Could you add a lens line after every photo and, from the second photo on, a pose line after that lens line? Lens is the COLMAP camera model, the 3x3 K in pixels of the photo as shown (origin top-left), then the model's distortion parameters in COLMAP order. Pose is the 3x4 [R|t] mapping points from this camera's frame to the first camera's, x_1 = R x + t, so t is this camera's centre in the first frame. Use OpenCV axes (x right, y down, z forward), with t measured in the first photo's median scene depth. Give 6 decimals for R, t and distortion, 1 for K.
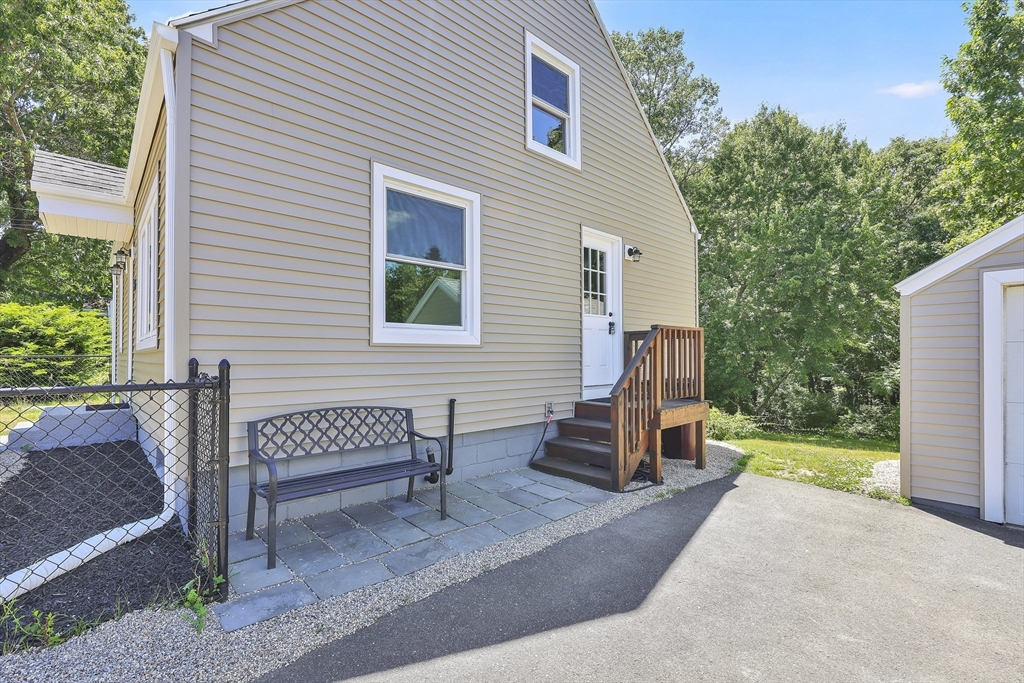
lens RADIAL K [[474.8, 0, 512.1], [0, 474.8, 358.5], [0, 0, 1]] dist [-0.015135, 0.000032]
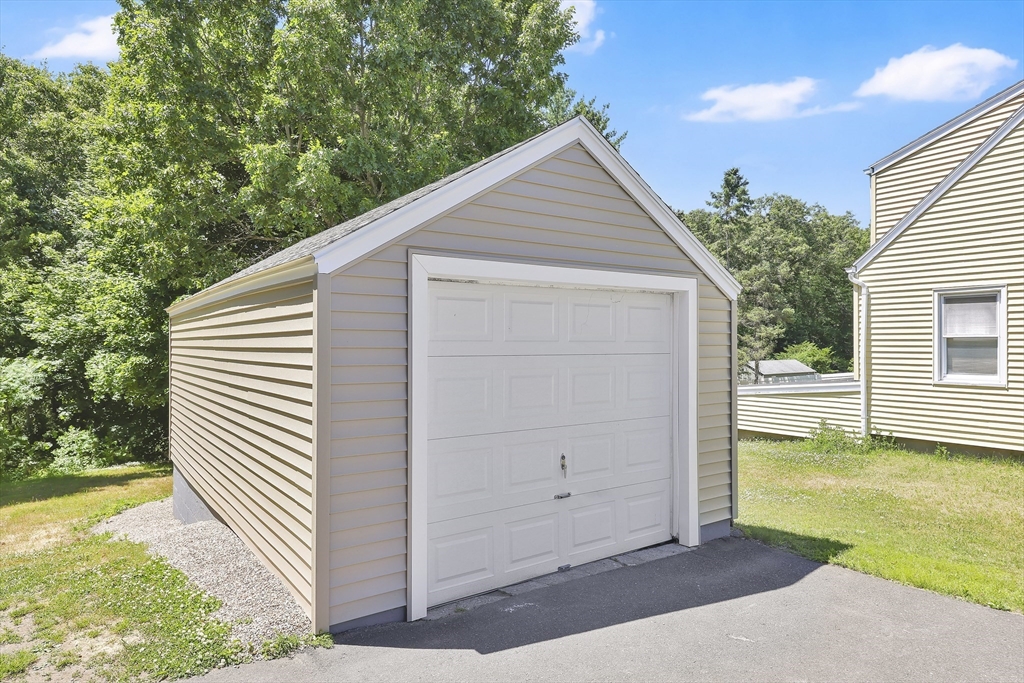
lens RADIAL K [[612.3, 0, 512.0], [0, 612.3, 341.5], [0, 0, 1]] dist [-0.001386, 0.000545]
pose [[0.140643, 0.006676, 0.990038, 0.092956], [0.006717, 0.999948, -0.007697, -0.030905], [-0.990038, 0.007732, 0.140591, 0.447634]]
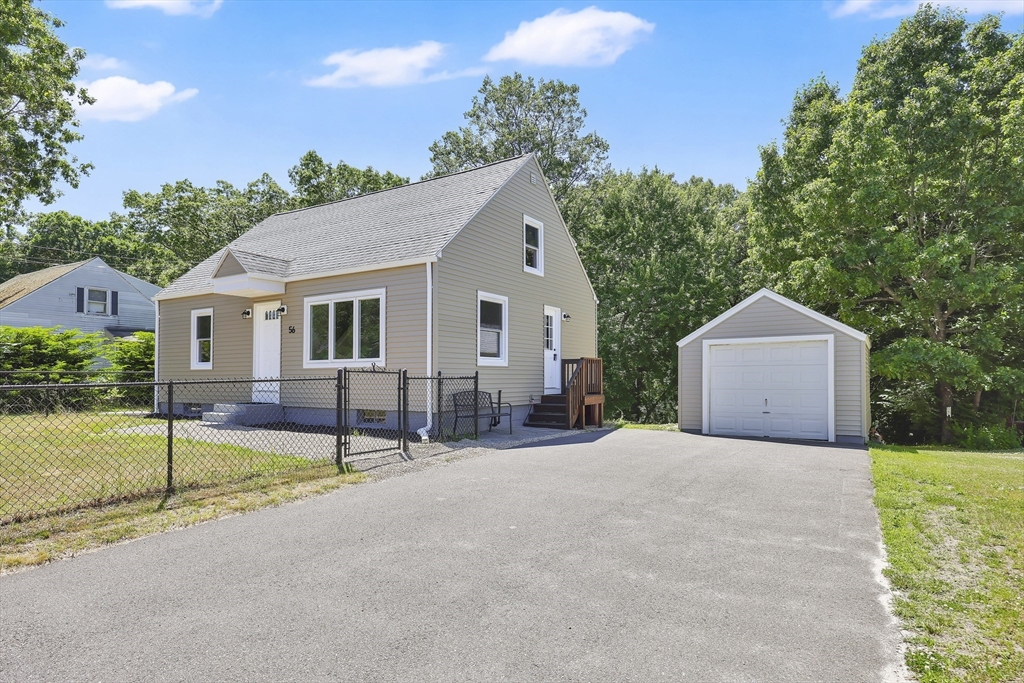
lens RADIAL K [[587.1, 0, 509.8], [0, 587.1, 380.6], [0, 0, 1]] dist [0.000709, -0.000111]
pose [[0.969633, 0.001136, 0.244562, -0.558845], [0.000319, 0.999983, -0.005907, 0.042798], [-0.244564, 0.005806, 0.969616, -1.259195]]
